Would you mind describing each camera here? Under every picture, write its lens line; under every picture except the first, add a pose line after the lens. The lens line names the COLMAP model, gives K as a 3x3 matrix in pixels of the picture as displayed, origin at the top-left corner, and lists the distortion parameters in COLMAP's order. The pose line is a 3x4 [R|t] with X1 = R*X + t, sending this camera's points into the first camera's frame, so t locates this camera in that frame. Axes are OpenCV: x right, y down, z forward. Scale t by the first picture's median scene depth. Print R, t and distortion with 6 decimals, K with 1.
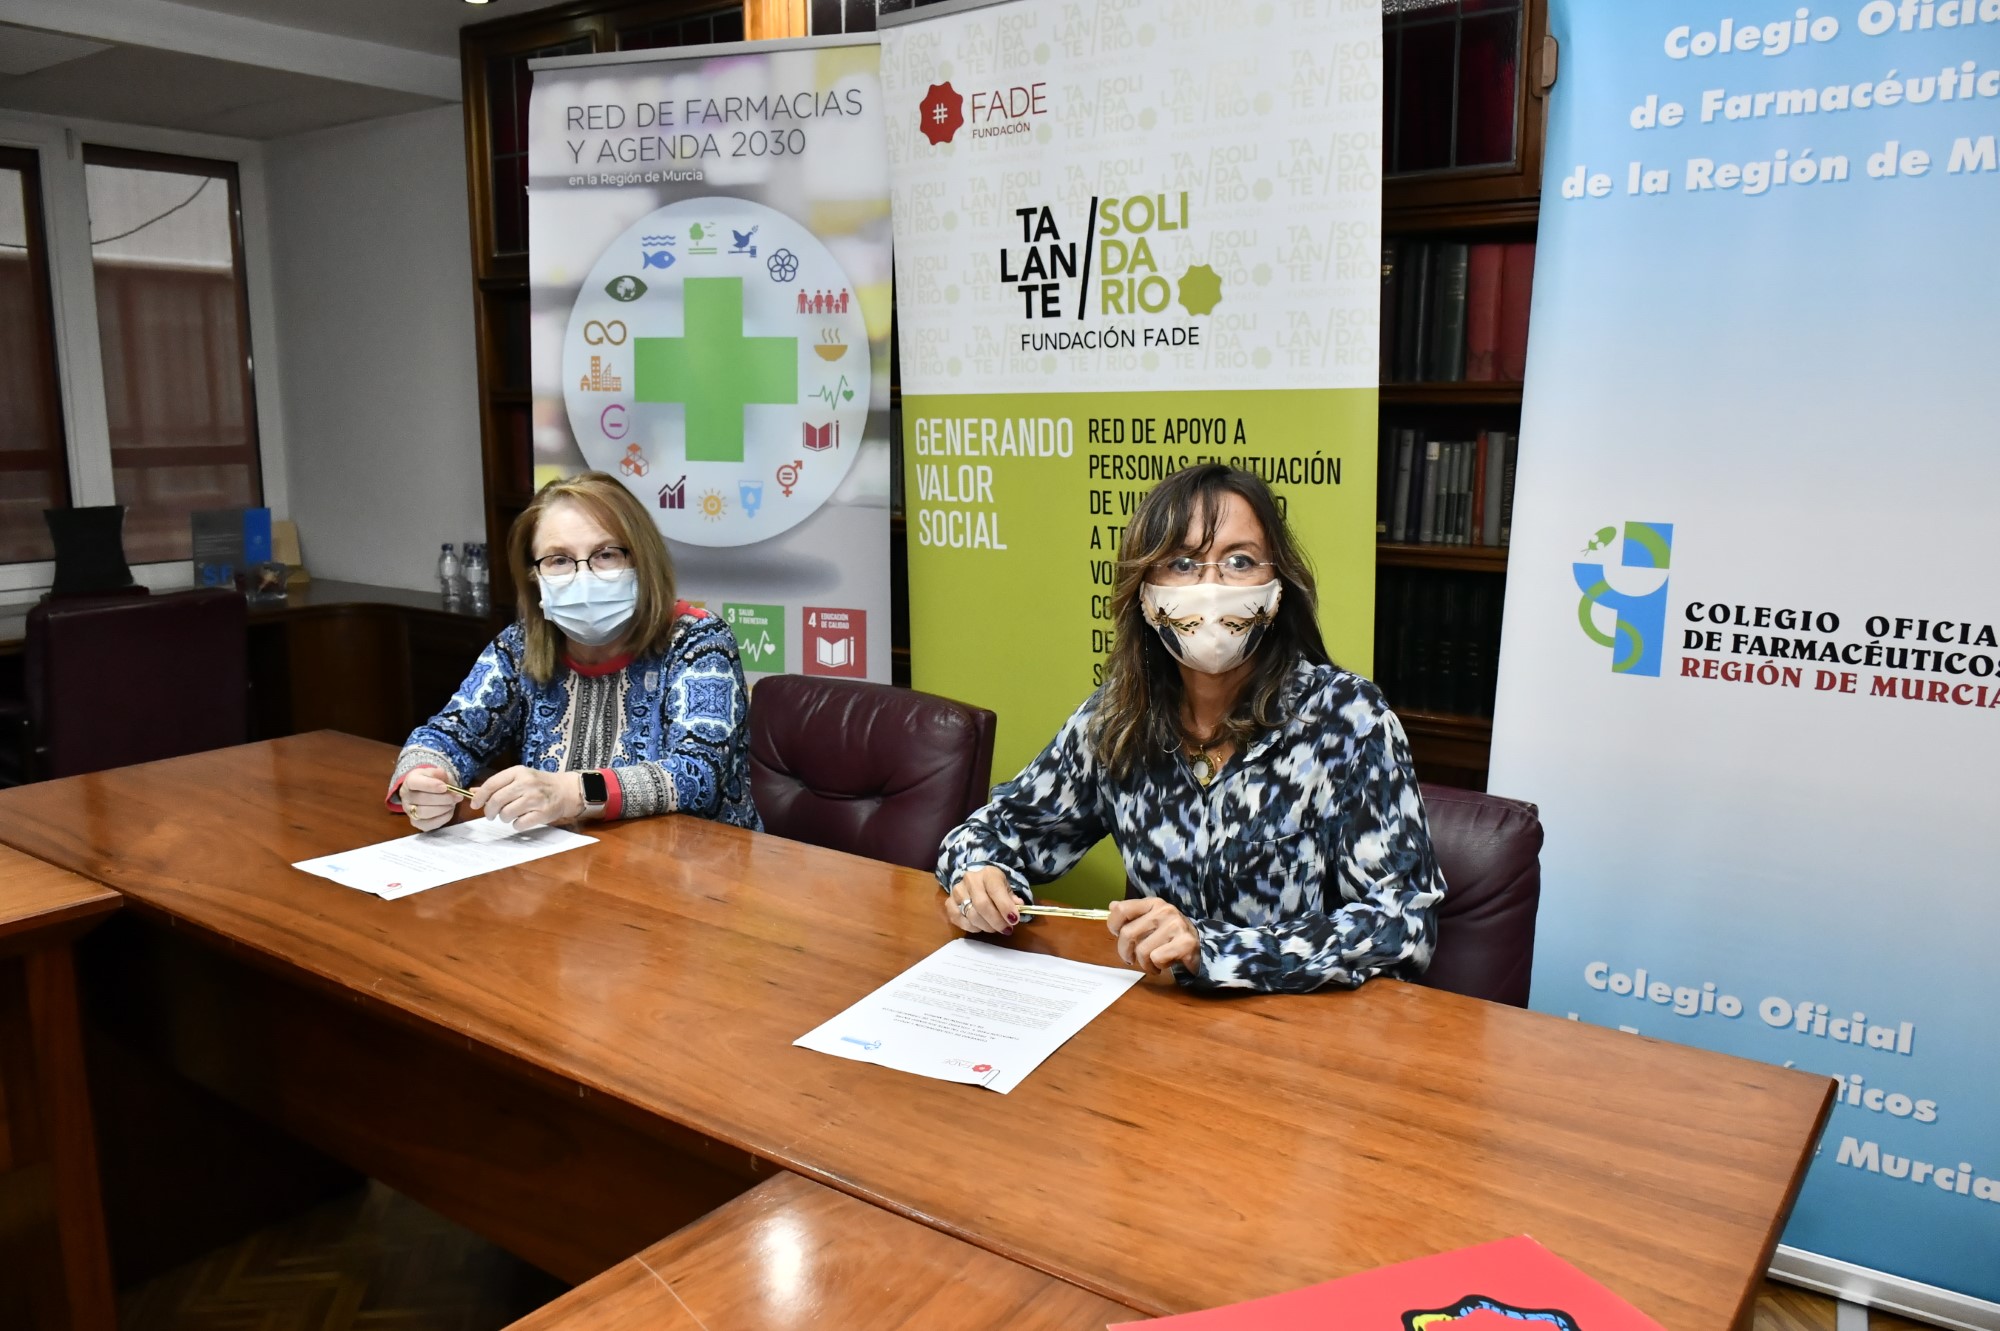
lens RADIAL K [[1532.1, 0, 998.4], [0, 1532.1, 670.1], [0, 0, 1]] dist [-0.023310, -0.005701]
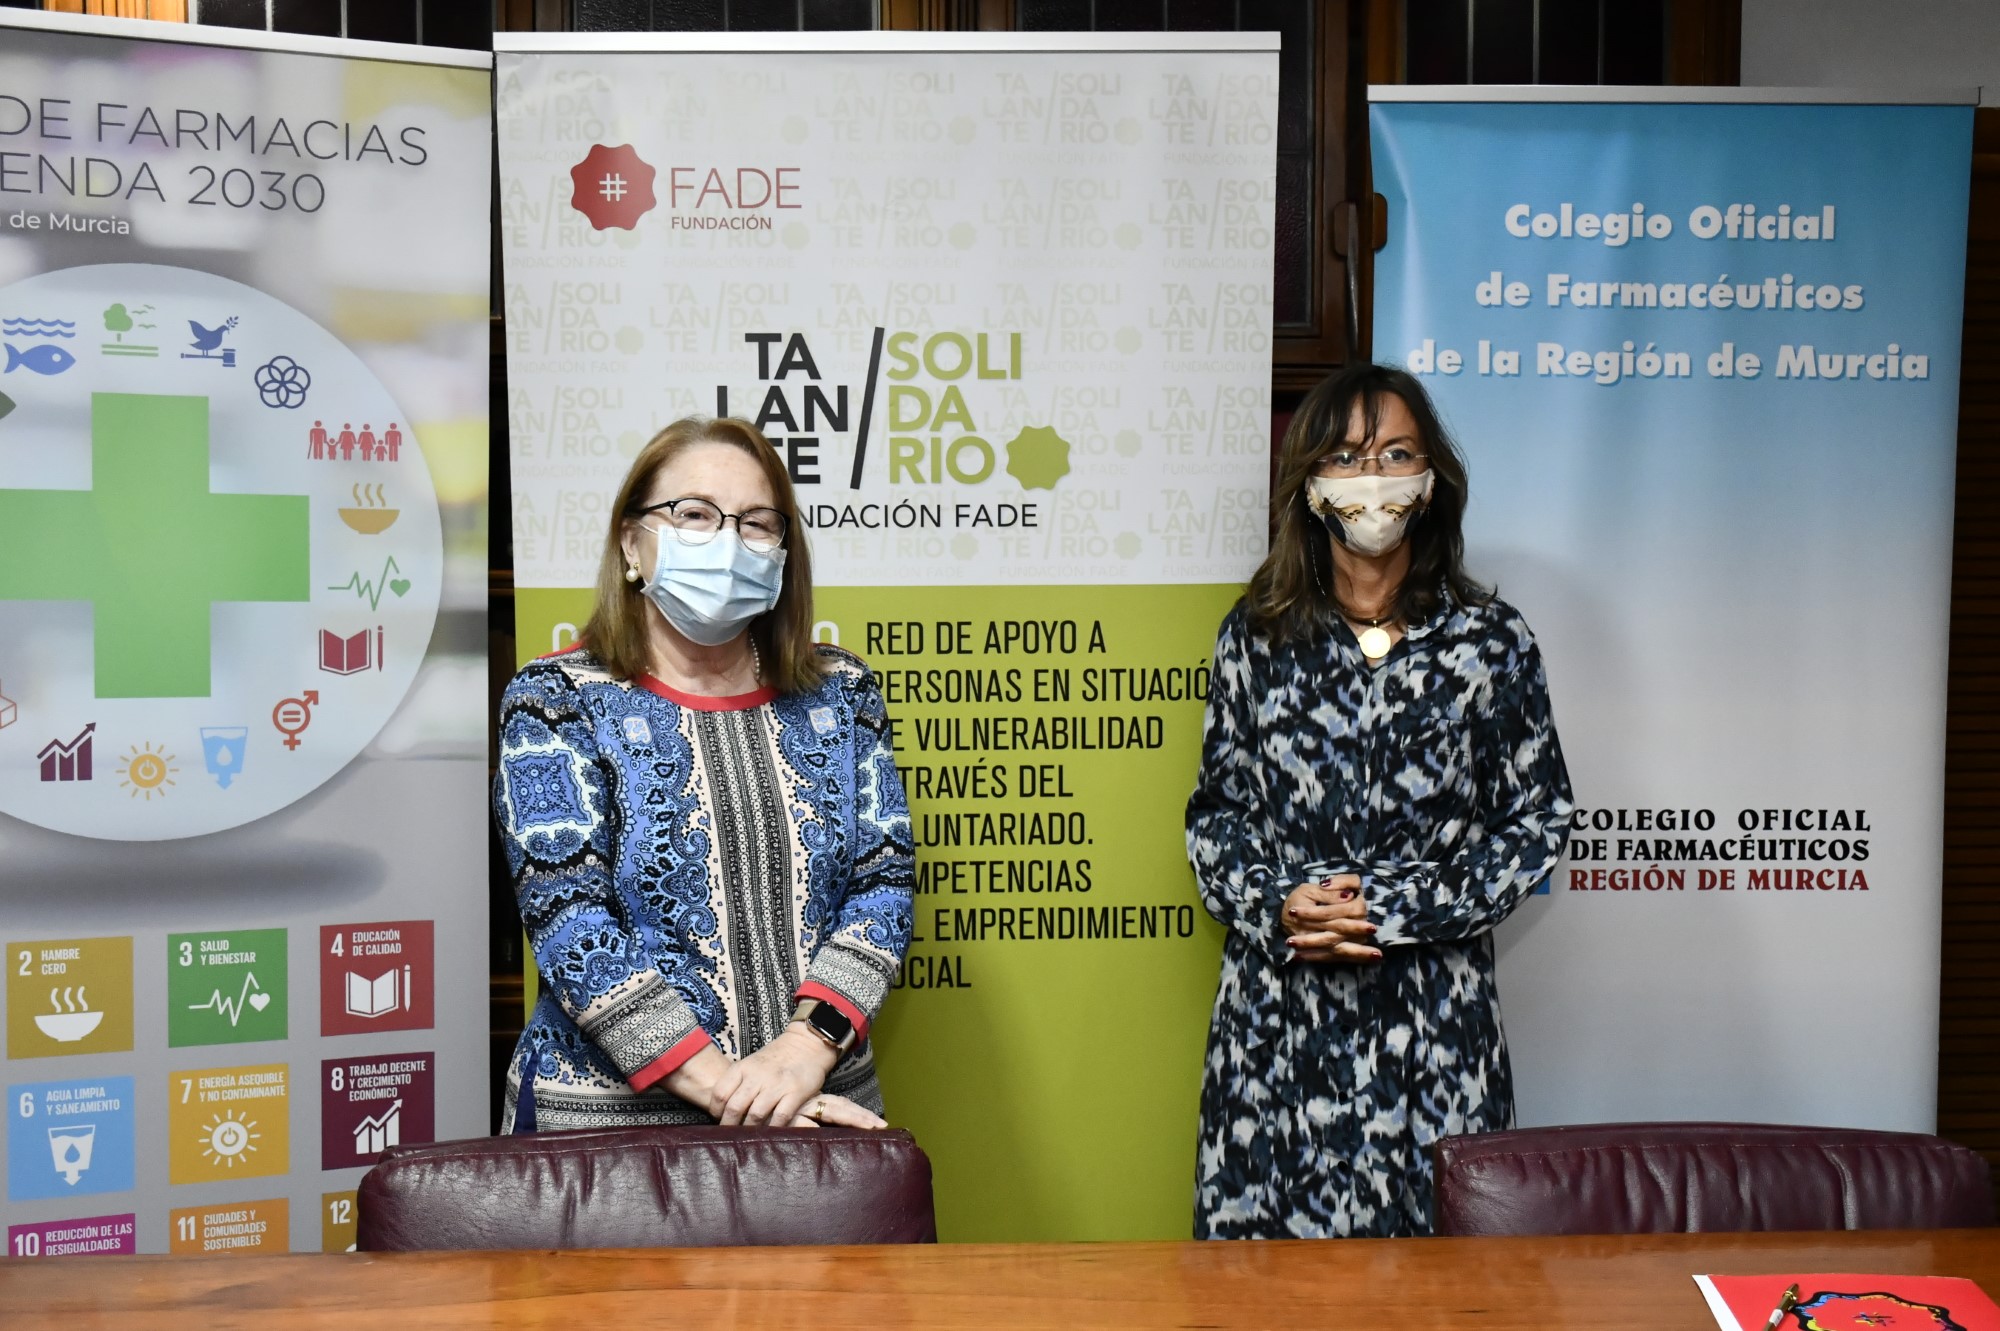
lens RADIAL K [[2204.7, 0, 999.7], [0, 2204.7, 663.6], [0, 0, 1]] dist [0.000998, 0.000000]
pose [[0.764140, -0.032904, 0.644211, -0.593903], [0.107079, 0.991312, -0.076380, -0.059679], [-0.636101, 0.127346, 0.761025, 0.167939]]
